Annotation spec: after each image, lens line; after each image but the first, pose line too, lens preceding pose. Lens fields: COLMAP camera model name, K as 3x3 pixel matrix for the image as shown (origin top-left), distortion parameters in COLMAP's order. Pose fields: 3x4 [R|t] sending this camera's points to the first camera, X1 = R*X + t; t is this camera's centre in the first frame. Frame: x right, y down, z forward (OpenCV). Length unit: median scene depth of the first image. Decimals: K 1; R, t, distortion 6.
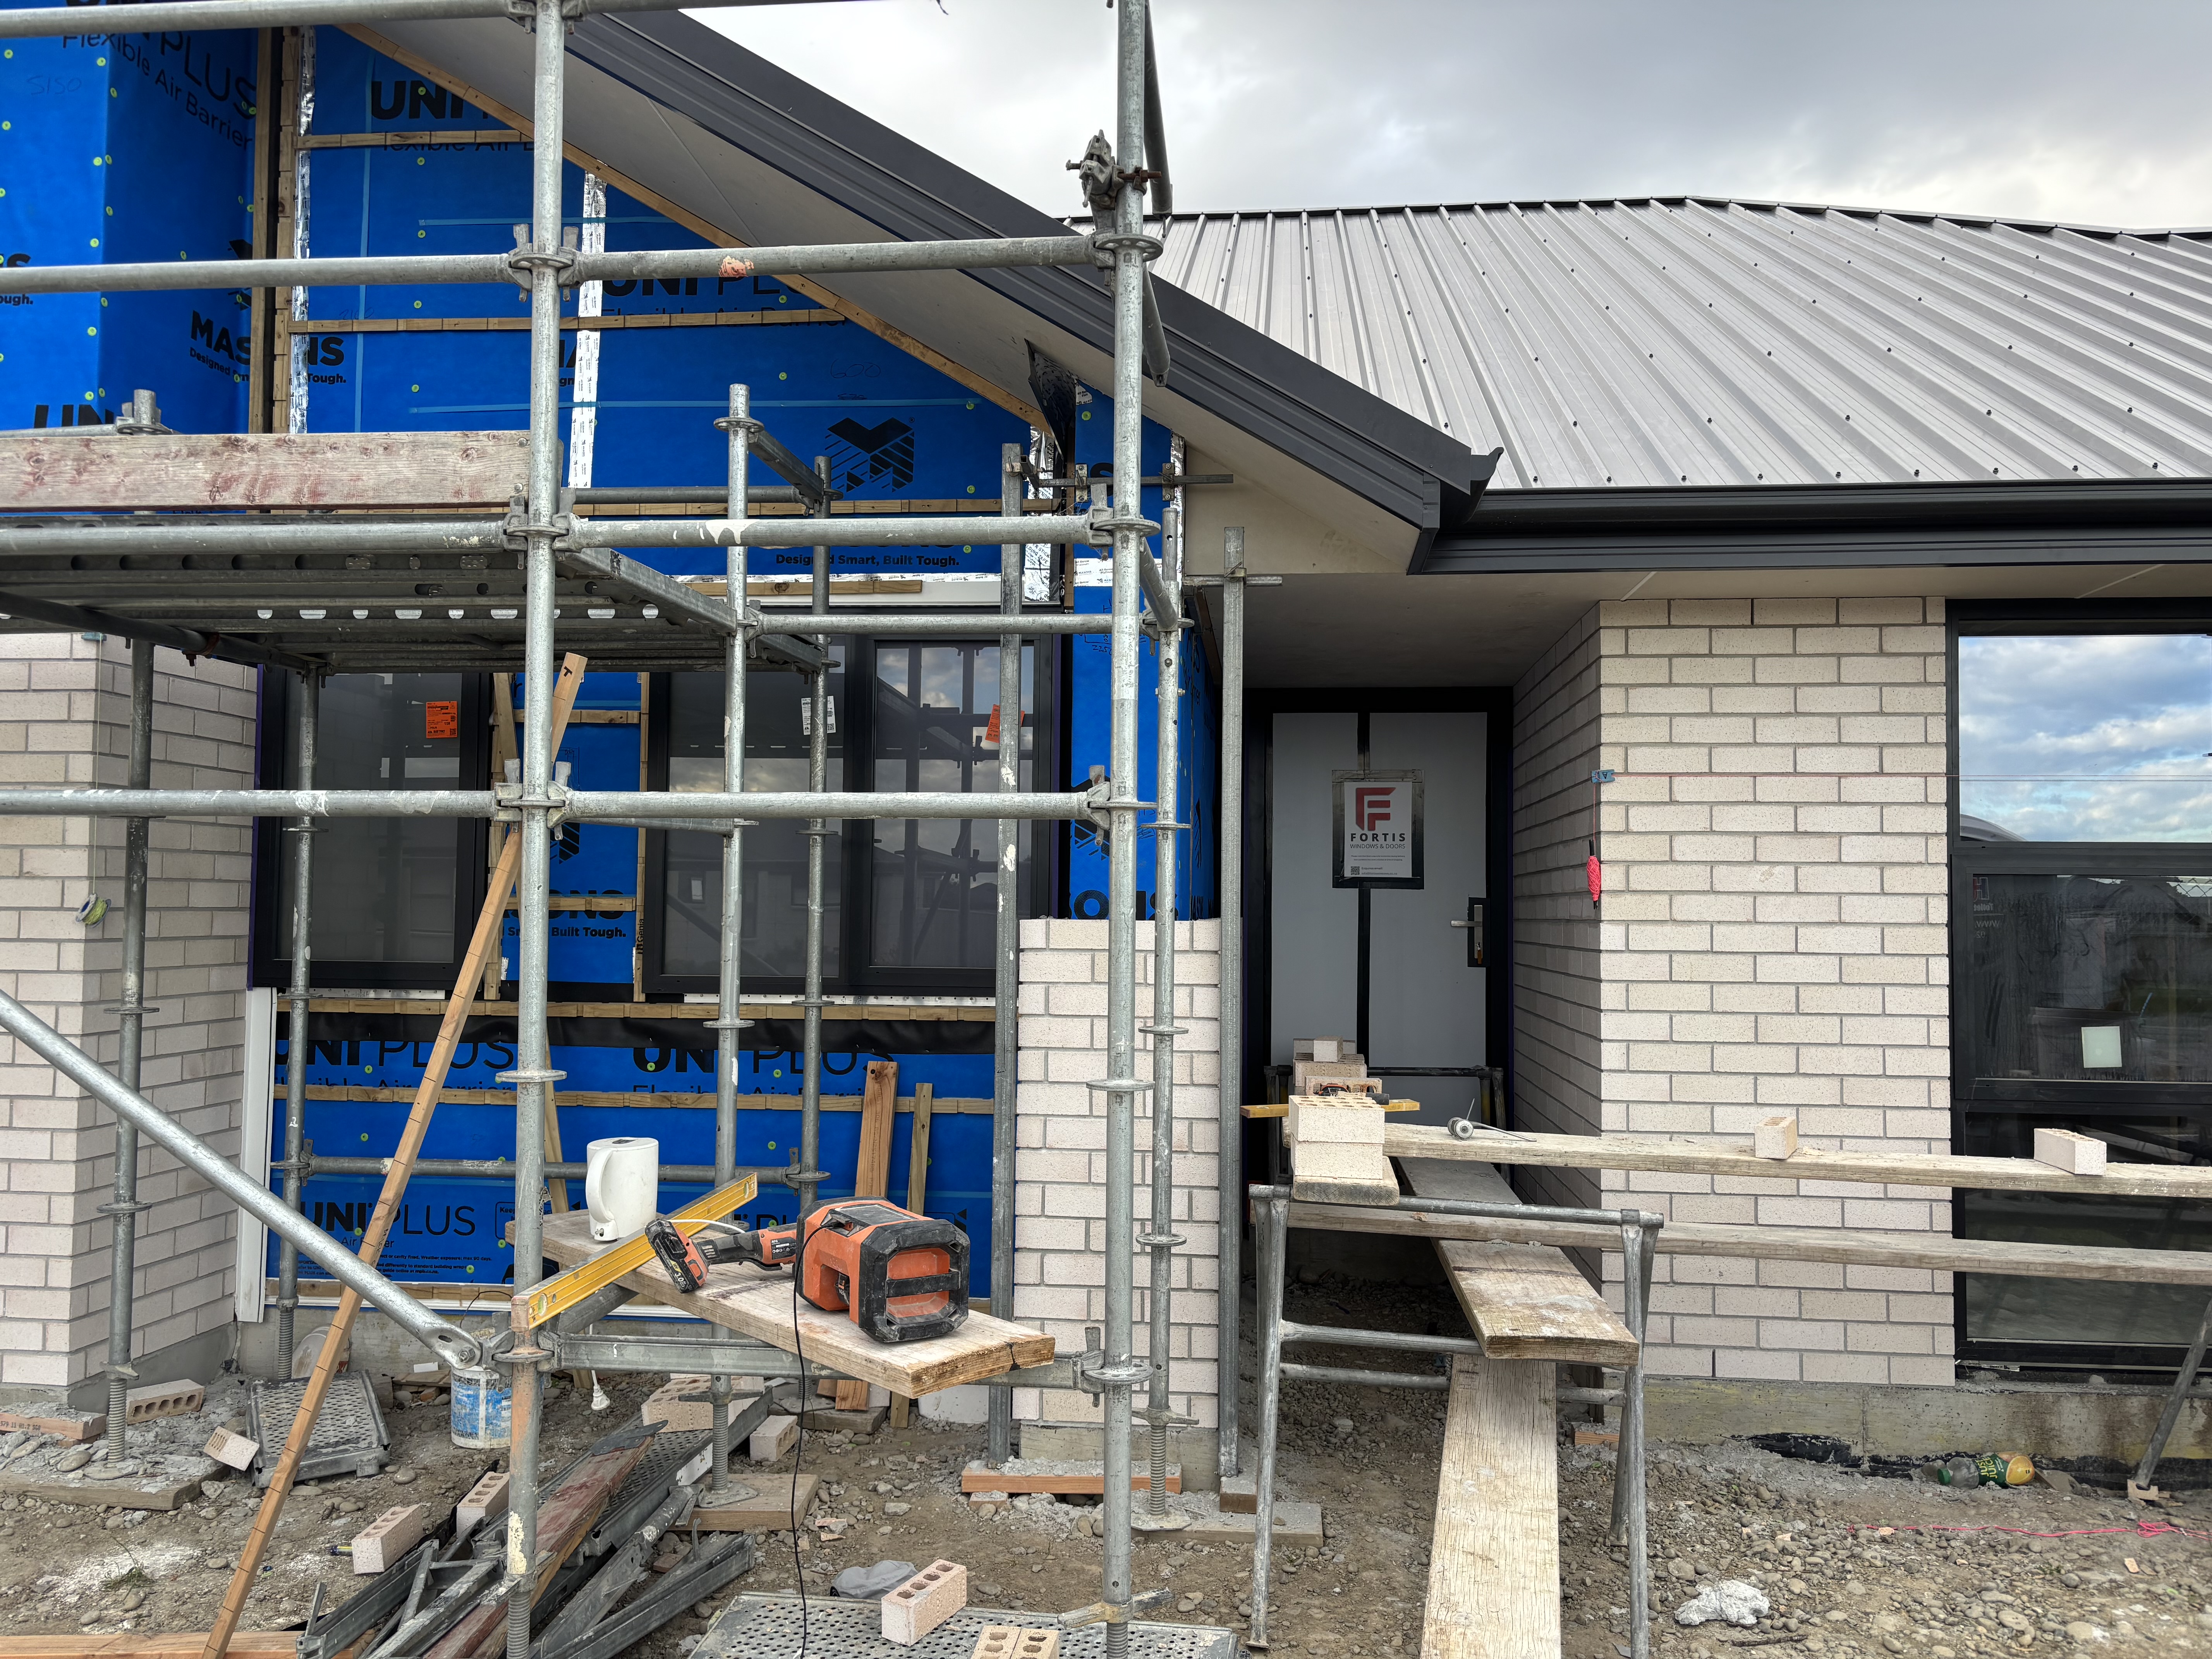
lens RADIAL K [[1649.8, 0, 1106.0], [0, 1649.8, 829.5], [0, 0, 1]] dist [0.067411, -0.089377]
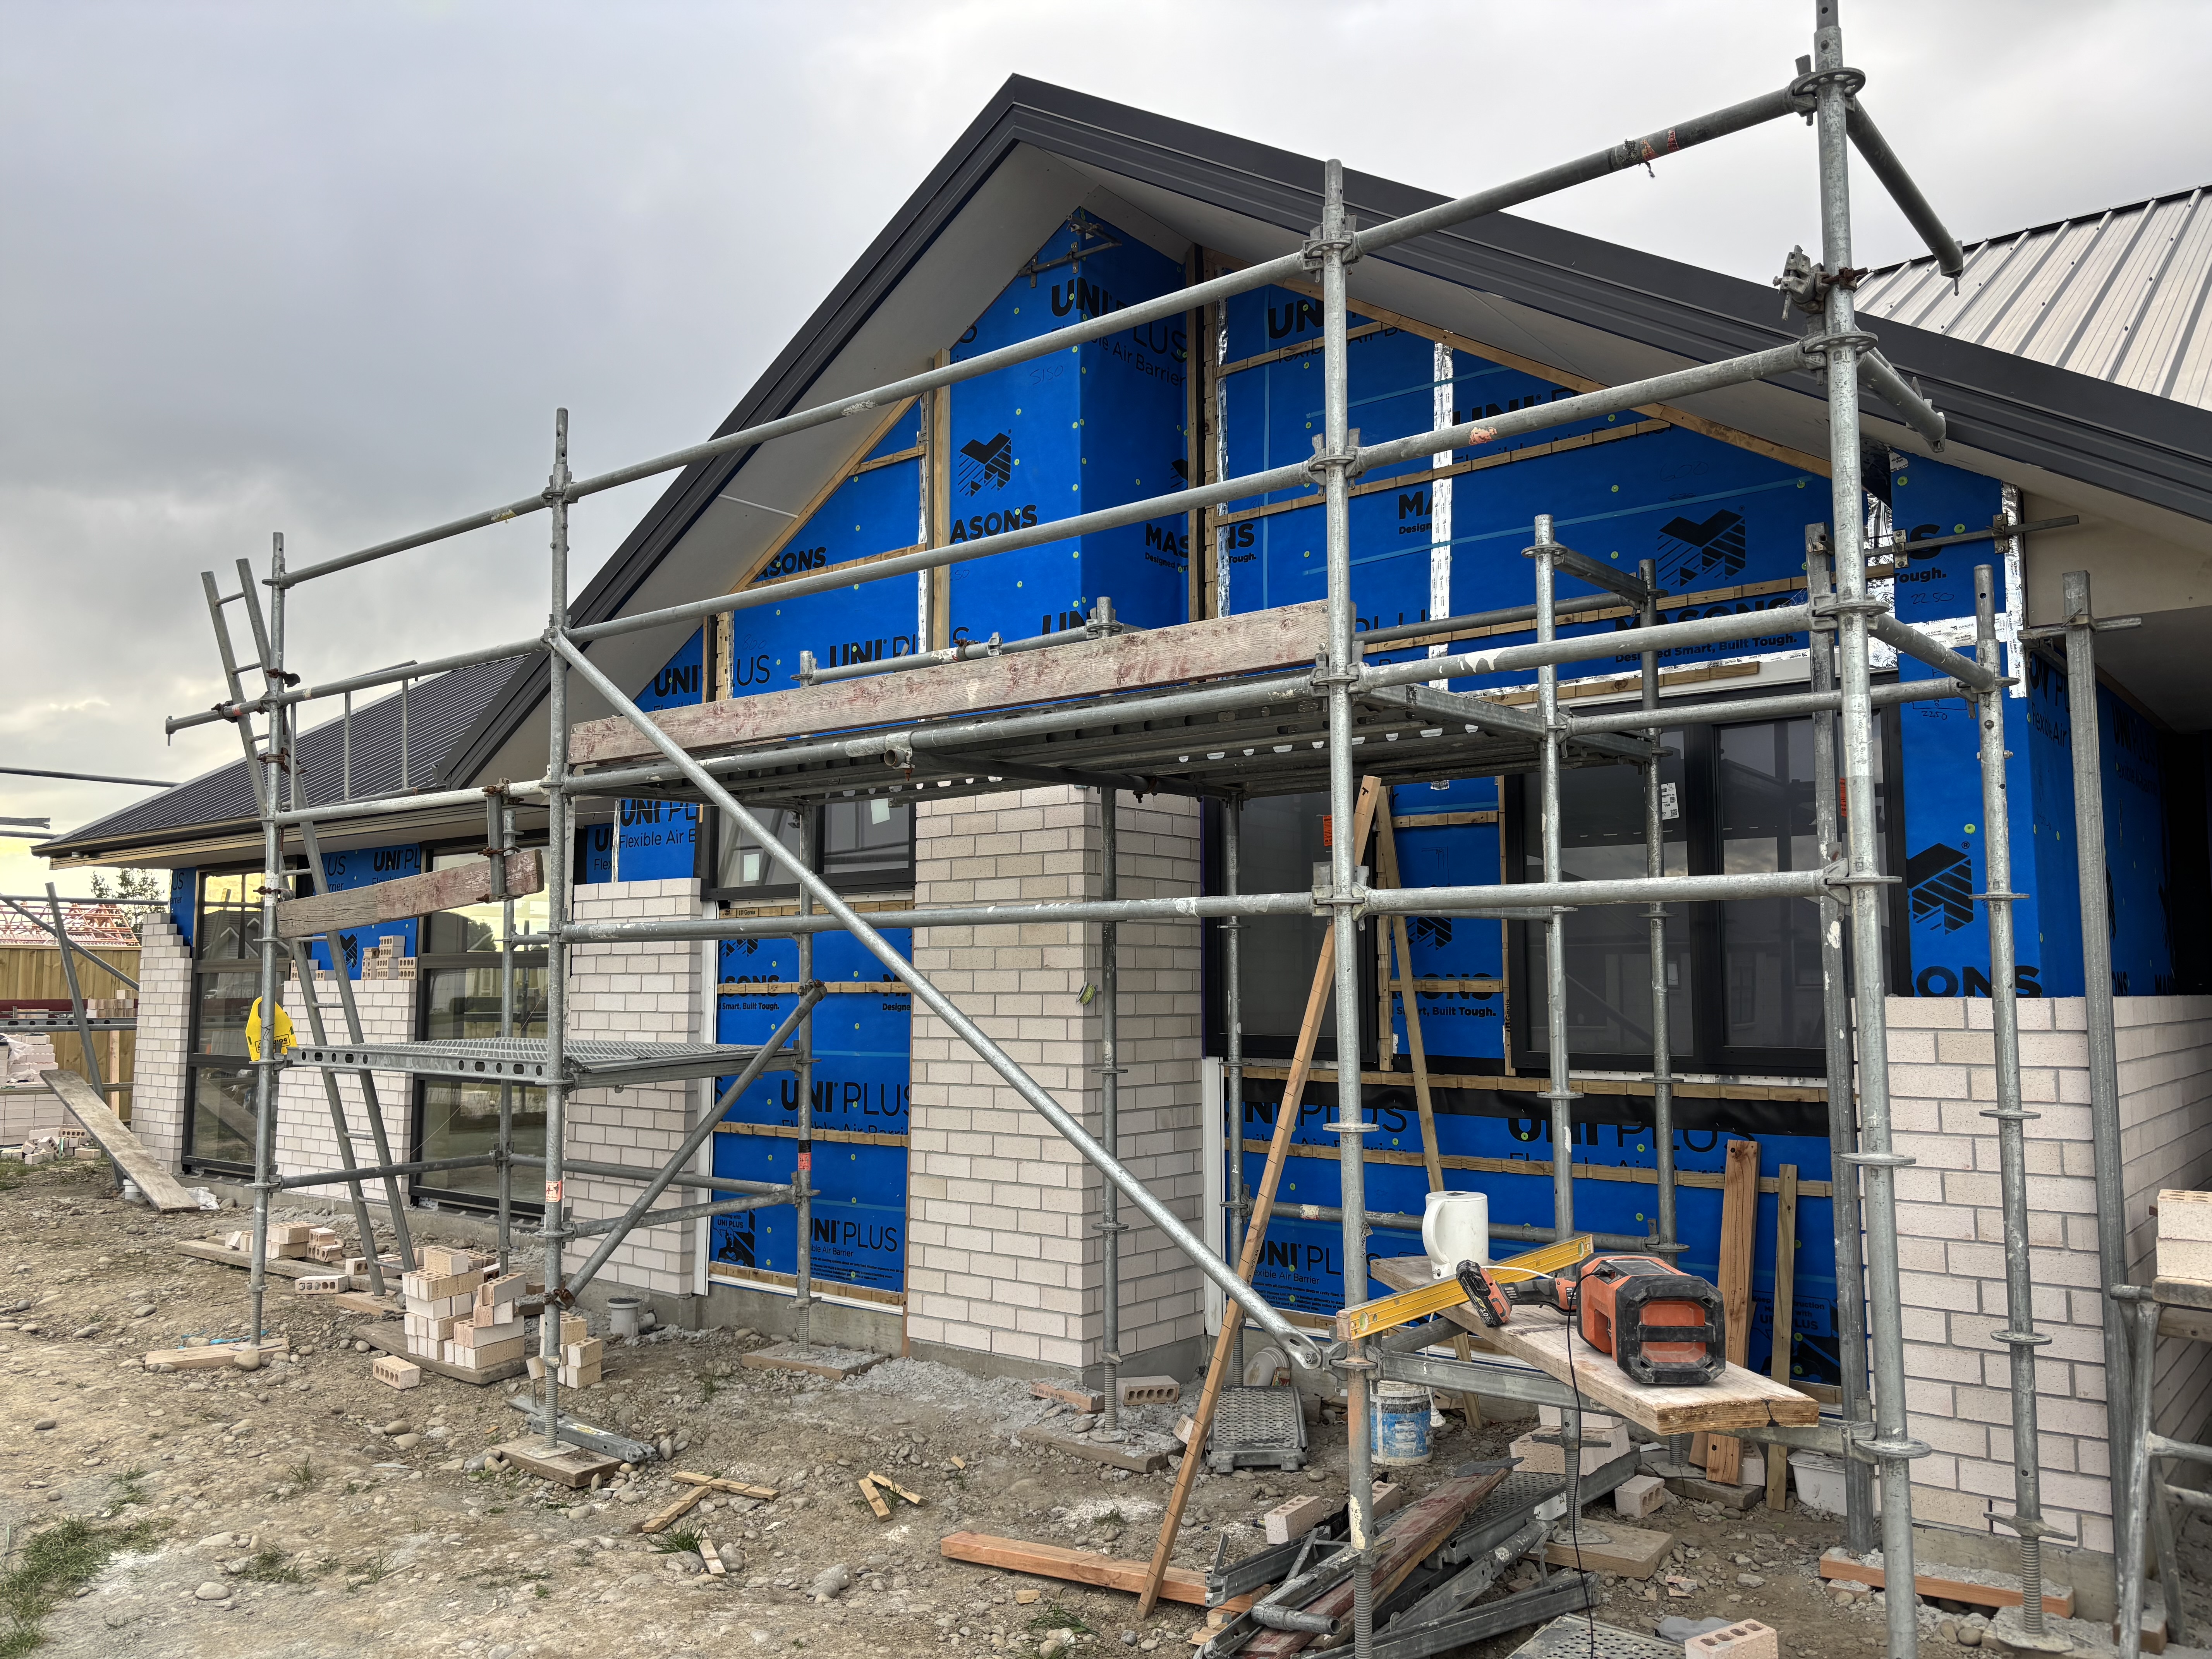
lens RADIAL K [[1654.0, 0, 1106.4], [0, 1654.0, 815.2], [0, 0, 1]] dist [0.078499, -0.104394]
pose [[0.835653, -0.068724, -0.544941, 0.129324], [0.035819, 0.996848, -0.070788, 0.001045], [0.548088, 0.039635, 0.835481, -0.083703]]
